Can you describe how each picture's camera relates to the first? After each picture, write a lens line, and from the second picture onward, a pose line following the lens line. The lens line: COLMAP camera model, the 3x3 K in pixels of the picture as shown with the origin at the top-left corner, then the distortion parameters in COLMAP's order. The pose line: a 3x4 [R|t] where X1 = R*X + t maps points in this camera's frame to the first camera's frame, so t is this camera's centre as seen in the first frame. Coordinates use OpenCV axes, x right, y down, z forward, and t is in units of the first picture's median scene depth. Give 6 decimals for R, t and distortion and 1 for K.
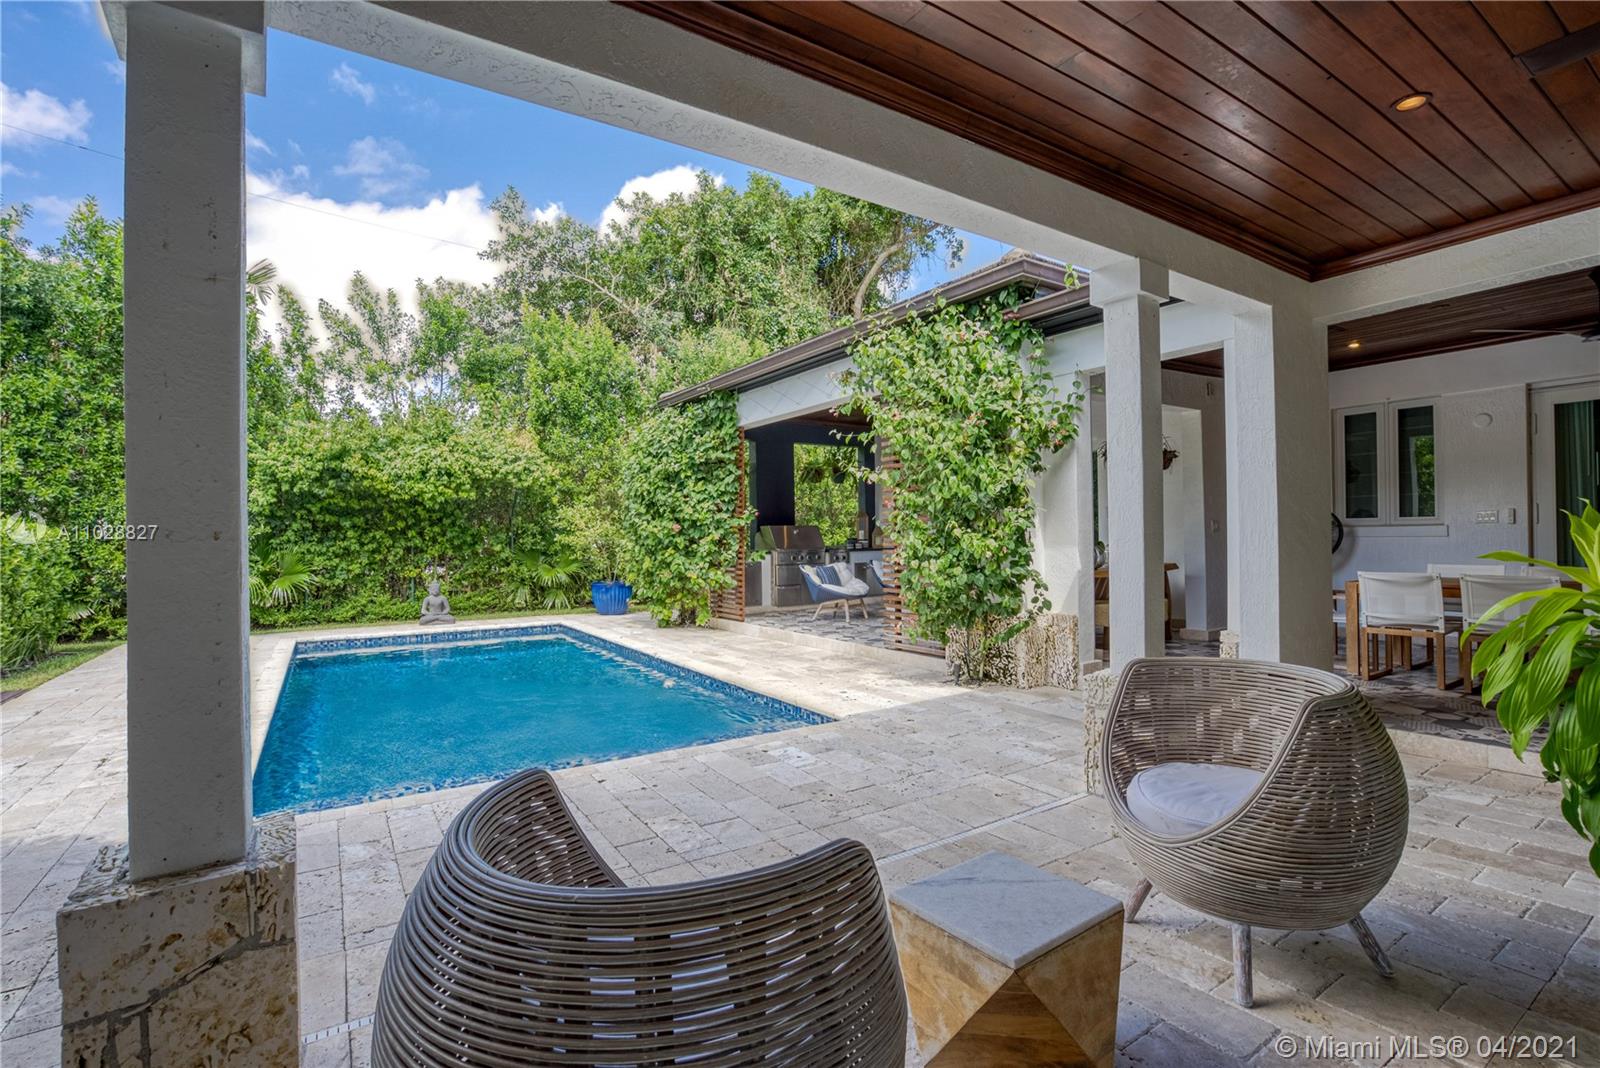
lens RADIAL K [[747.7, 0, 800.0], [0, 747.7, 534.0], [0, 0, 1]] dist [-0.025314, 0.000076]
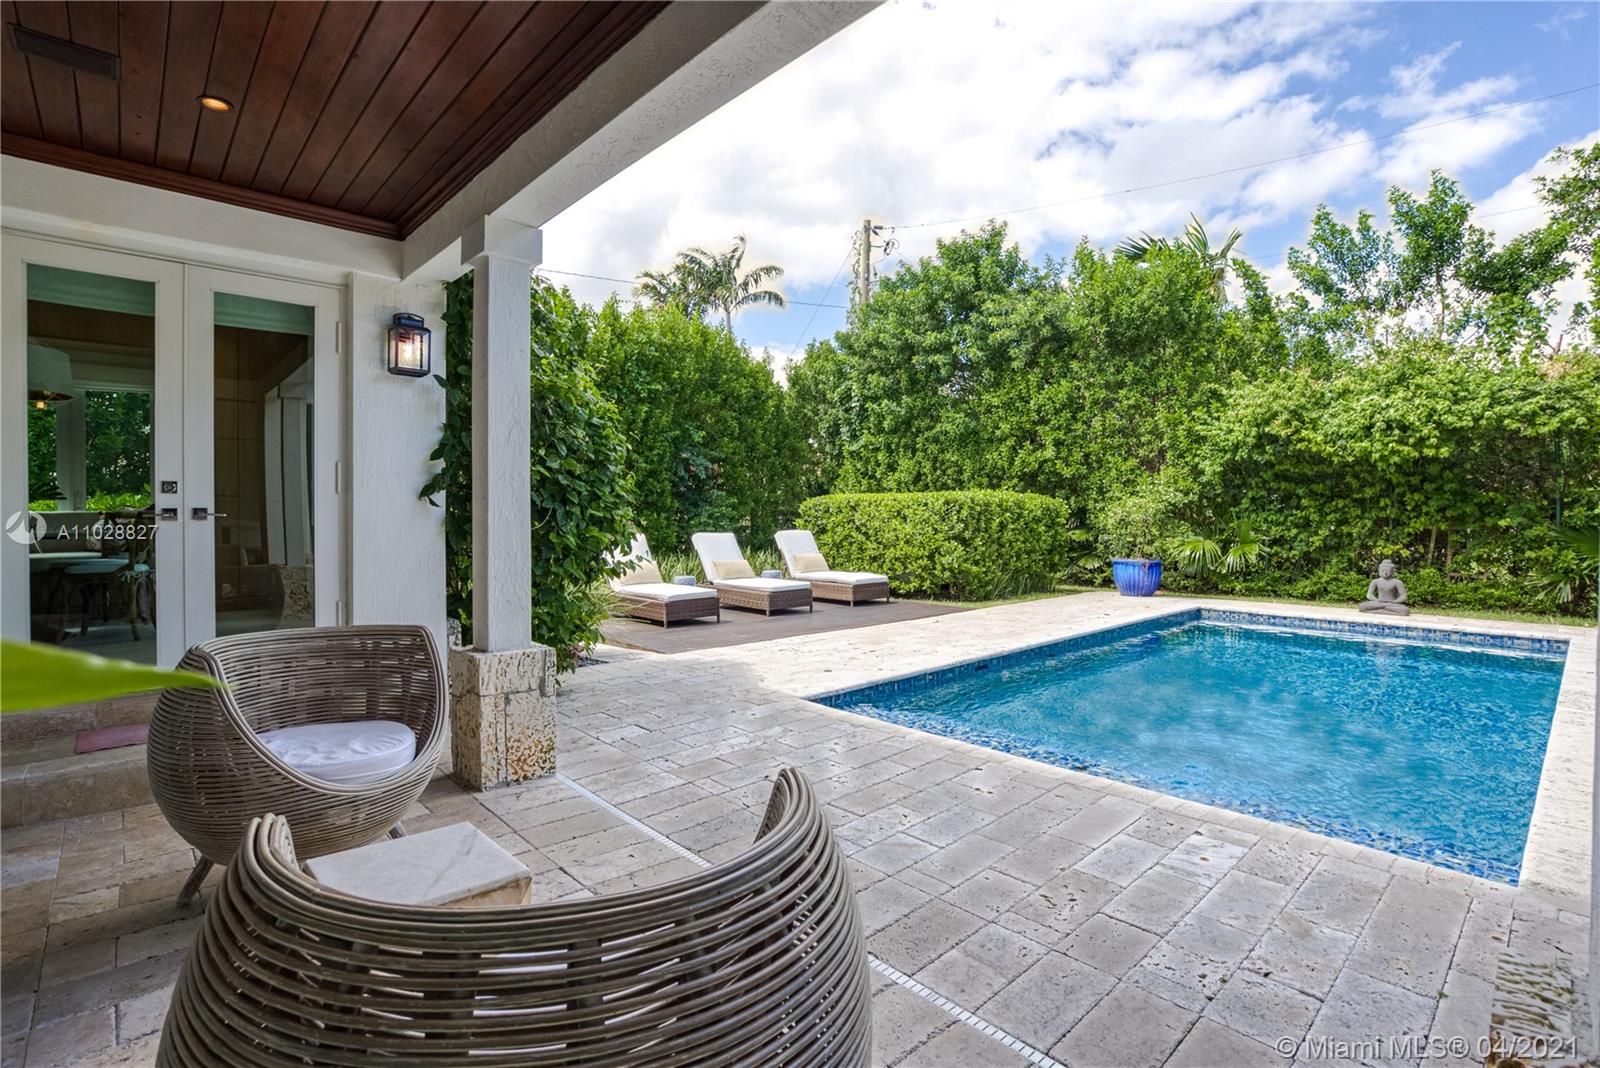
lens RADIAL K [[738.4, 0, 763.0], [0, 738.4, 506.3], [0, 0, 1]] dist [0.022068, 0.000331]
pose [[0.203923, 0.006214, -0.978967, 0.169041], [-0.003366, 0.999978, 0.005646, 0.001813], [0.978981, 0.002144, 0.203940, 0.165856]]
